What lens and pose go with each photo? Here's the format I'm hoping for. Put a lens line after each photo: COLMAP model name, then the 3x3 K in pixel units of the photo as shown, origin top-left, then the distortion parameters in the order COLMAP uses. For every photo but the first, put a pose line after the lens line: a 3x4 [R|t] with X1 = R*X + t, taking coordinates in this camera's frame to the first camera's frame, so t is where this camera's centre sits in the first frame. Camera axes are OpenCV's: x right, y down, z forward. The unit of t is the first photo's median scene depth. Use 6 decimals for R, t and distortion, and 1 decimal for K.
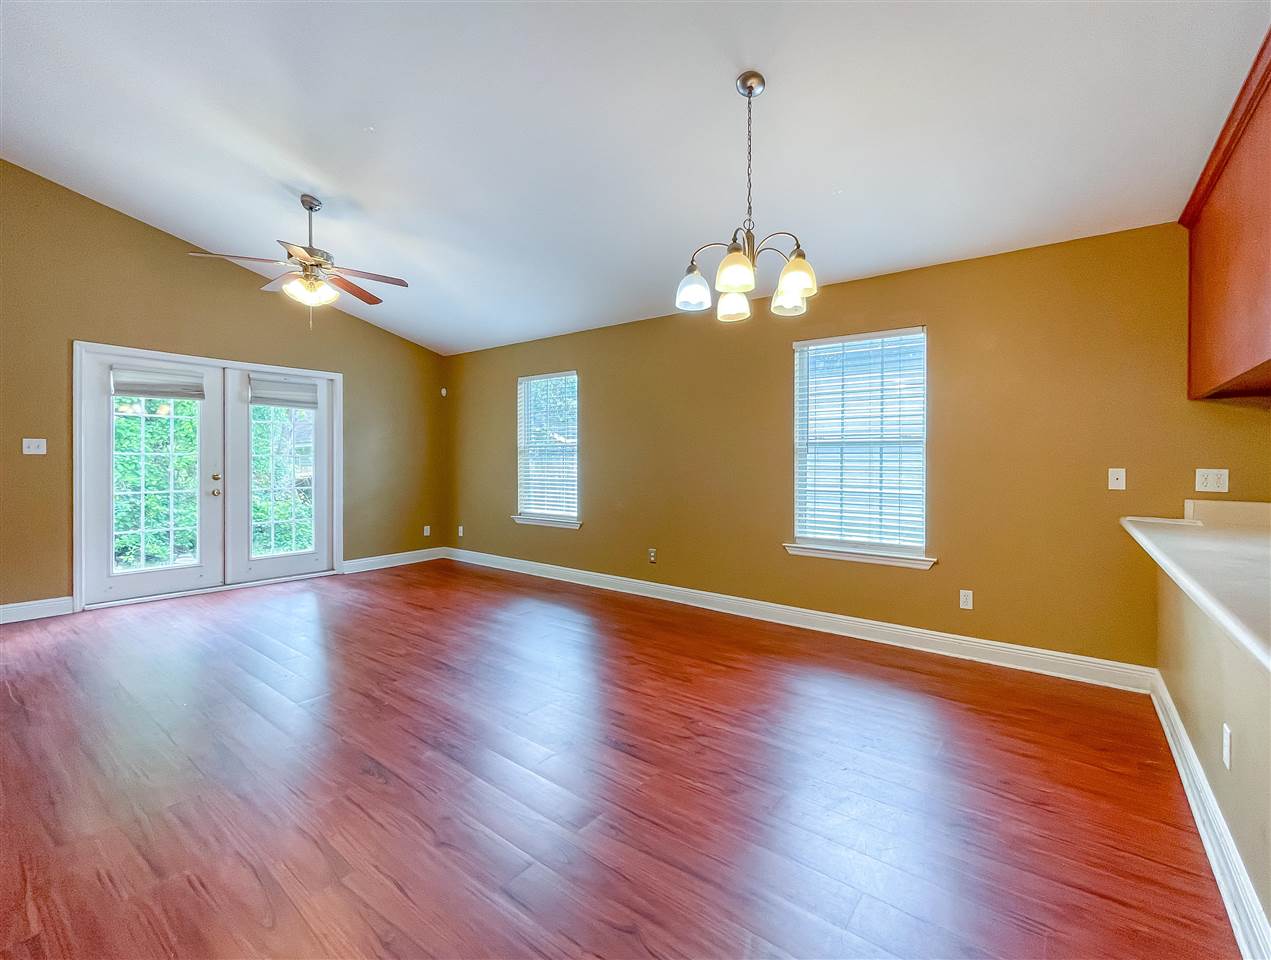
lens RADIAL K [[551.9, 0, 641.5], [0, 551.9, 469.2], [0, 0, 1]] dist [0.002660, 0.004834]
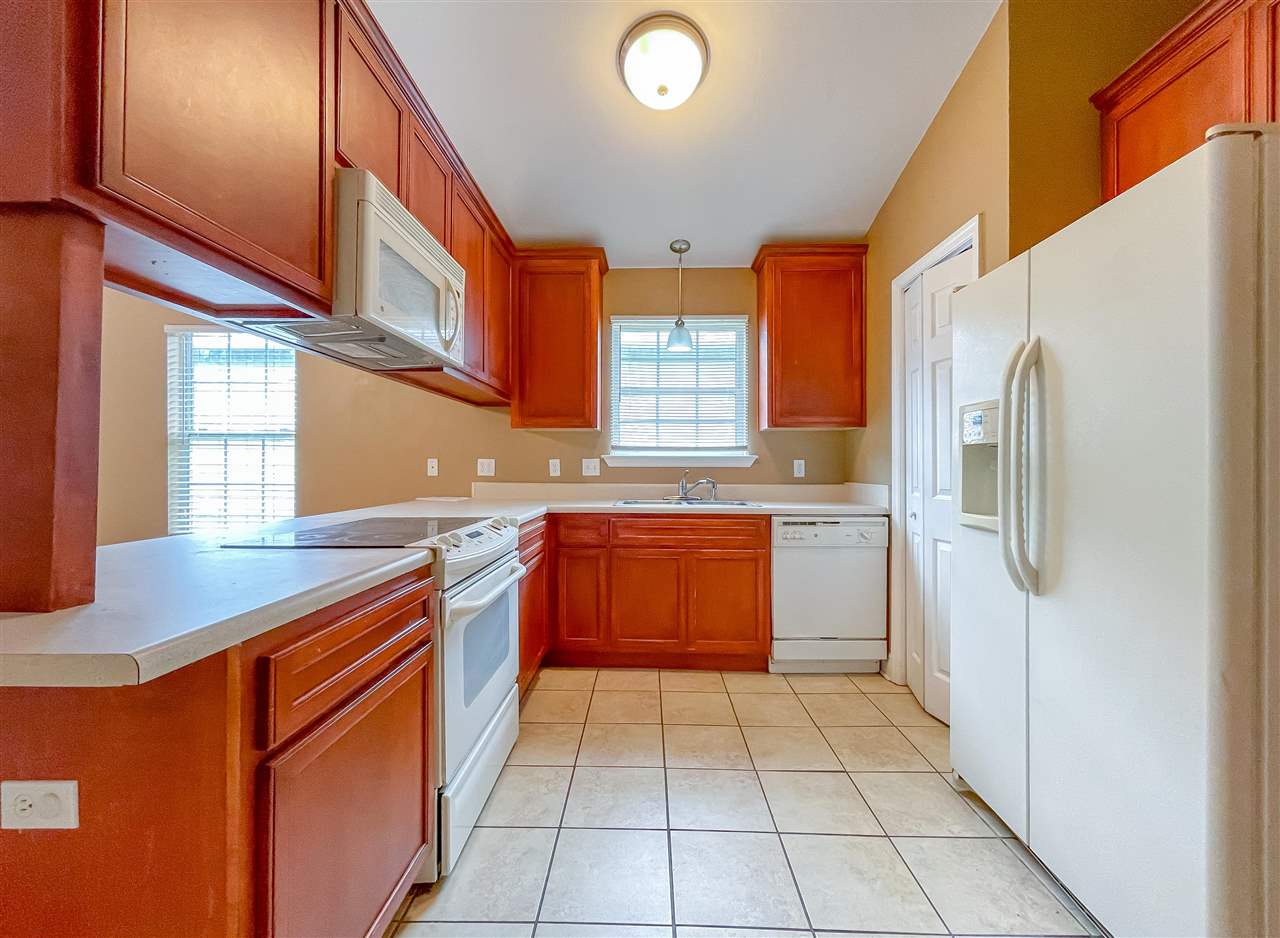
lens RADIAL K [[529.2, 0, 654.1], [0, 529.2, 462.9], [0, 0, 1]] dist [-0.009369, 0.001071]
pose [[0.807726, -0.002781, 0.589552, 0.348566], [0.005499, 0.999981, -0.002816, 0.007863], [-0.589533, 0.005516, 0.807725, -0.162479]]
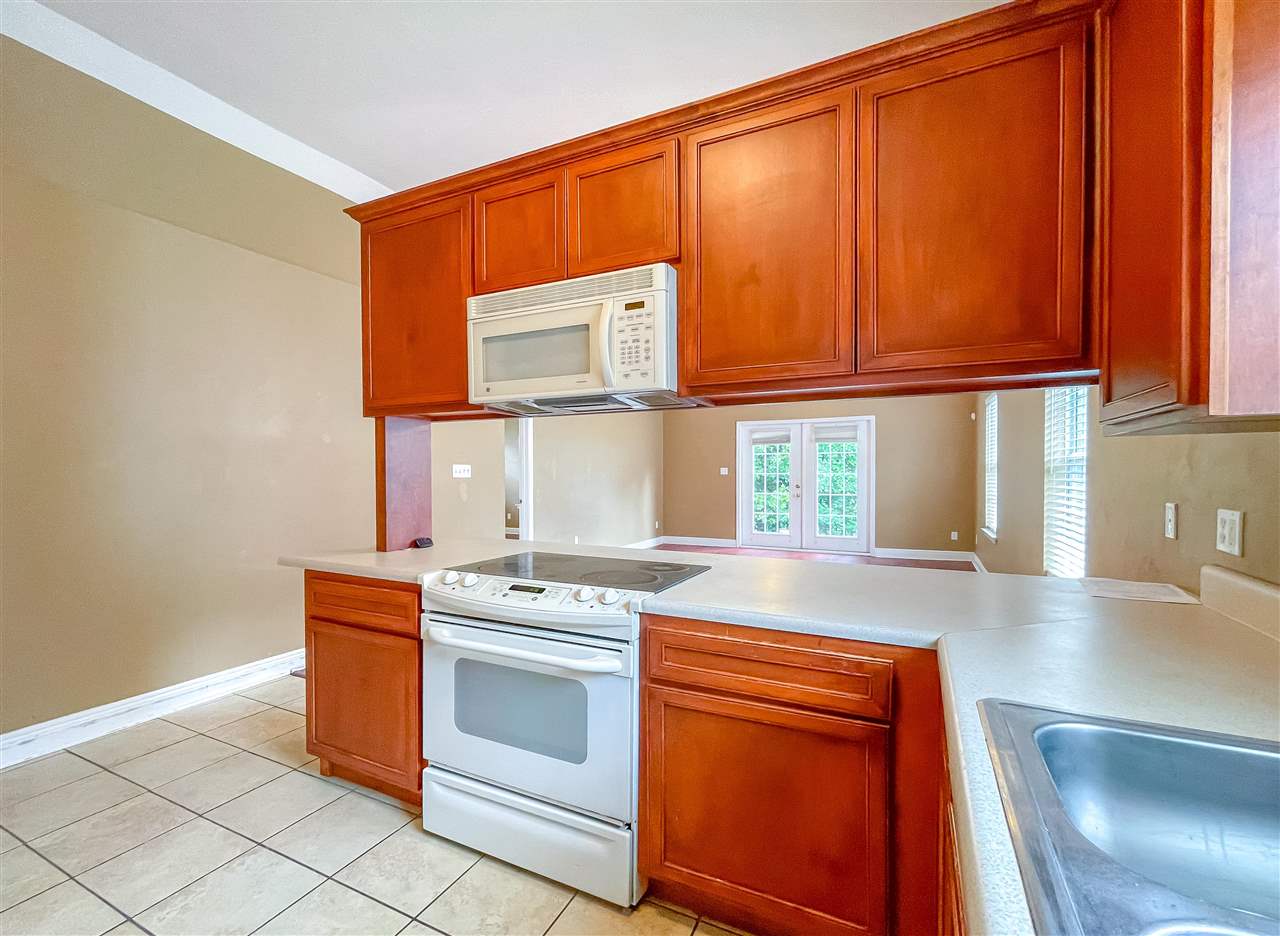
lens RADIAL K [[529.2, 0, 649.2], [0, 529.2, 483.9], [0, 0, 1]] dist [-0.009369, 0.001071]
pose [[0.203999, 0.017716, -0.978811, 0.806860], [-0.007853, 0.999834, 0.016460, -0.018003], [0.978940, 0.004329, 0.204104, 0.205646]]
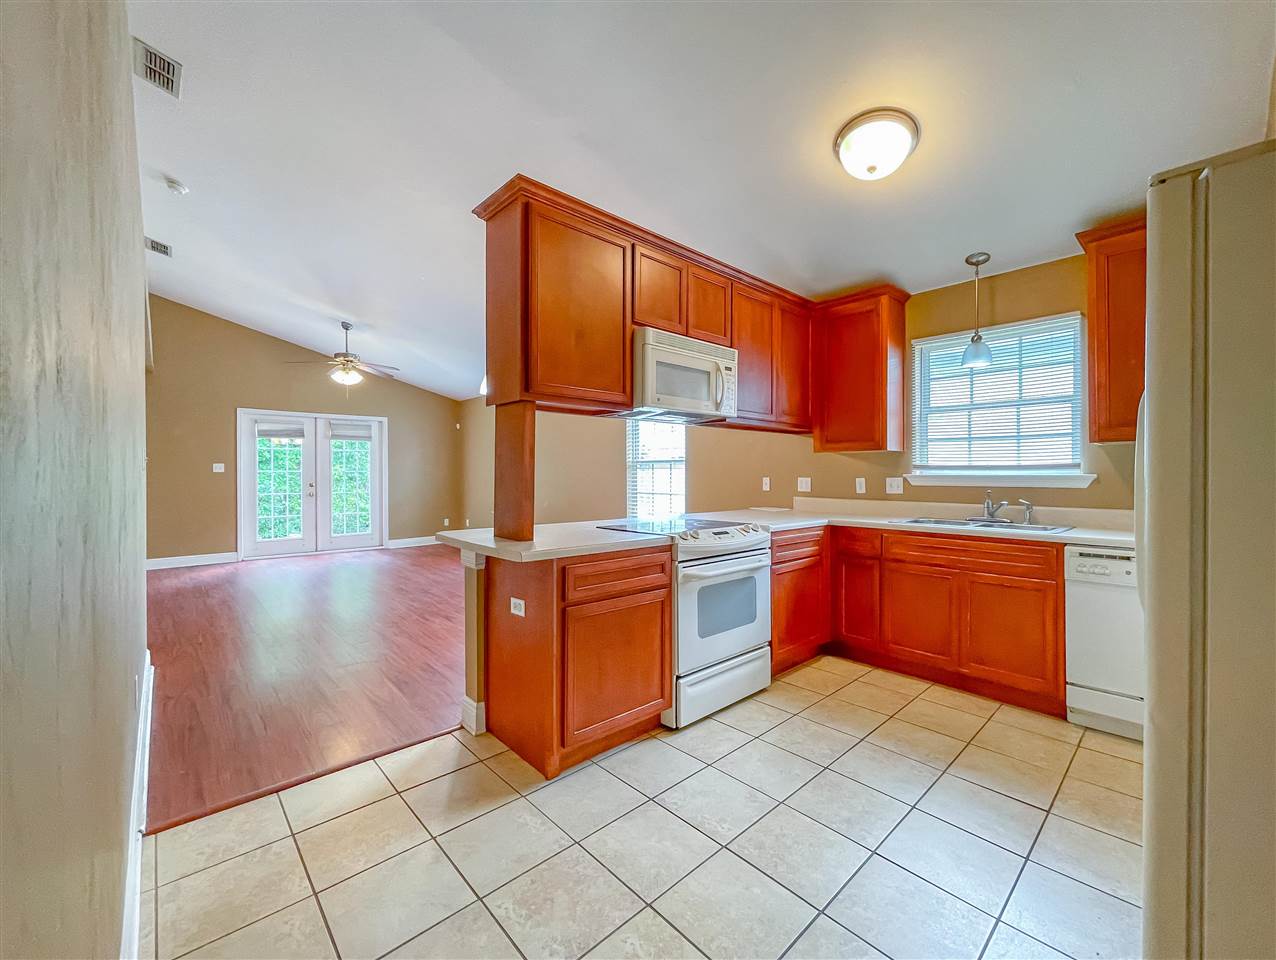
lens RADIAL K [[527.0, 0, 626.4], [0, 527.0, 476.0], [0, 0, 1]] dist [-0.010473, 0.003095]
pose [[0.979997, -0.005459, -0.198936, 0.473825], [0.004827, 0.999982, -0.003664, -0.001983], [0.198952, 0.002630, 0.980006, -0.351977]]
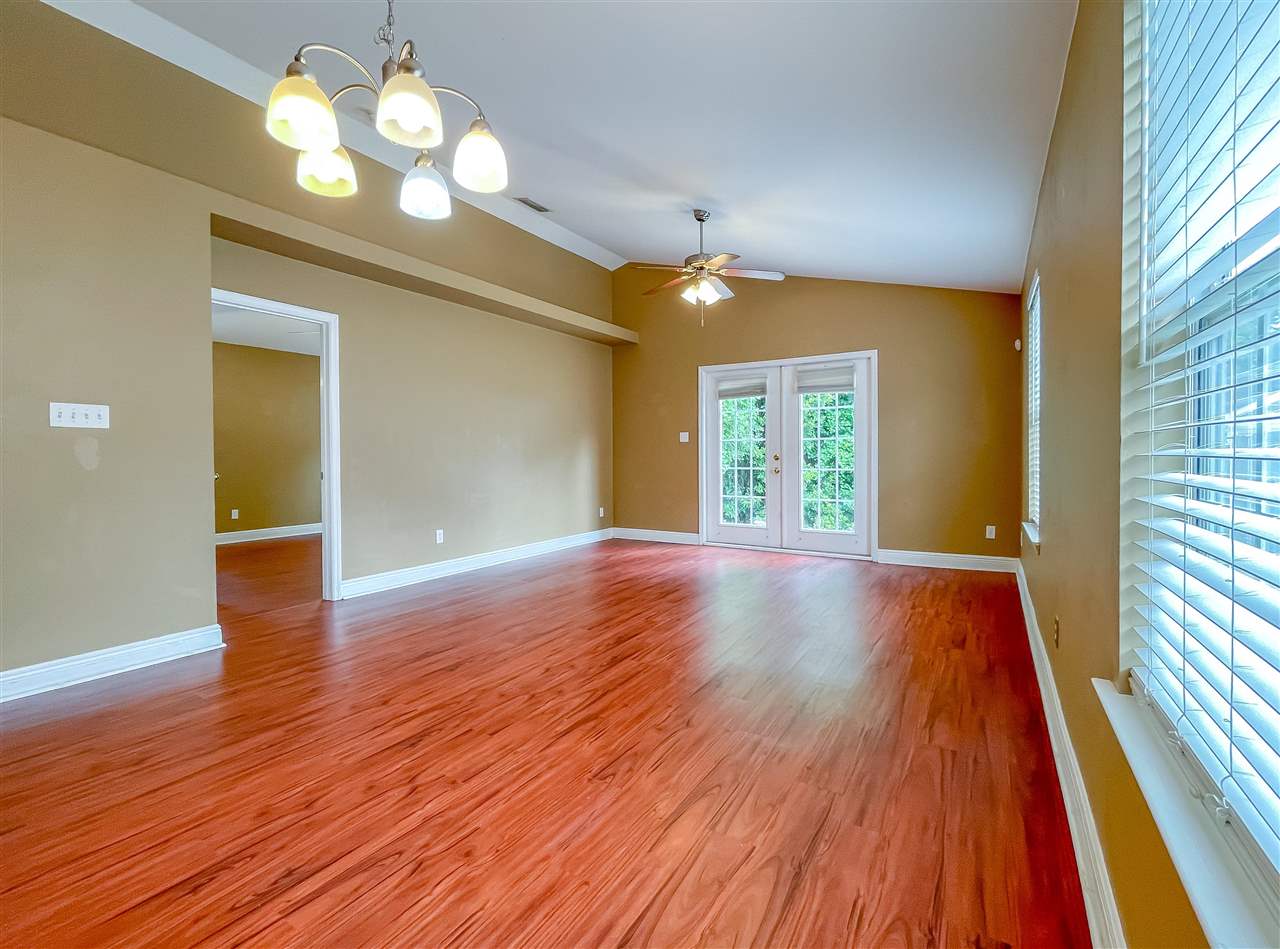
lens RADIAL K [[563.3, 0, 649.1], [0, 563.3, 465.9], [0, 0, 1]] dist [-0.004958, -0.000393]
pose [[0.109763, 0.015461, -0.993838, 0.444738], [-0.003786, 0.999878, 0.015137, 0.015602], [0.993951, 0.002101, 0.109808, 0.615070]]
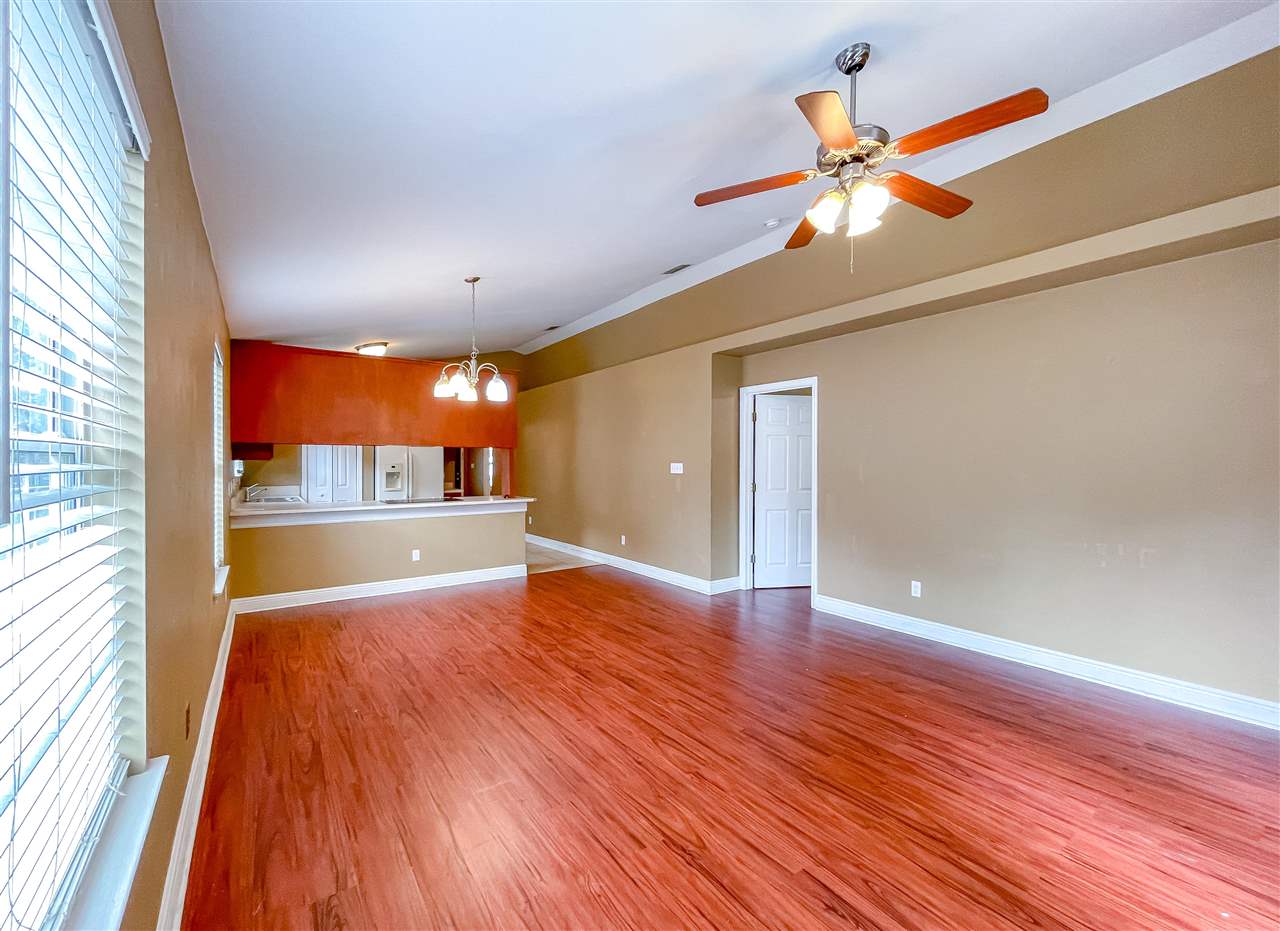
lens RADIAL K [[523.4, 0, 626.1], [0, 523.4, 469.2], [0, 0, 1]] dist [0.003996, 0.000166]
pose [[-0.952639, -0.007017, 0.304021, -0.436383], [-0.000021, 0.999735, 0.023010, -0.049250], [-0.304102, 0.021914, -0.952387, 1.291866]]
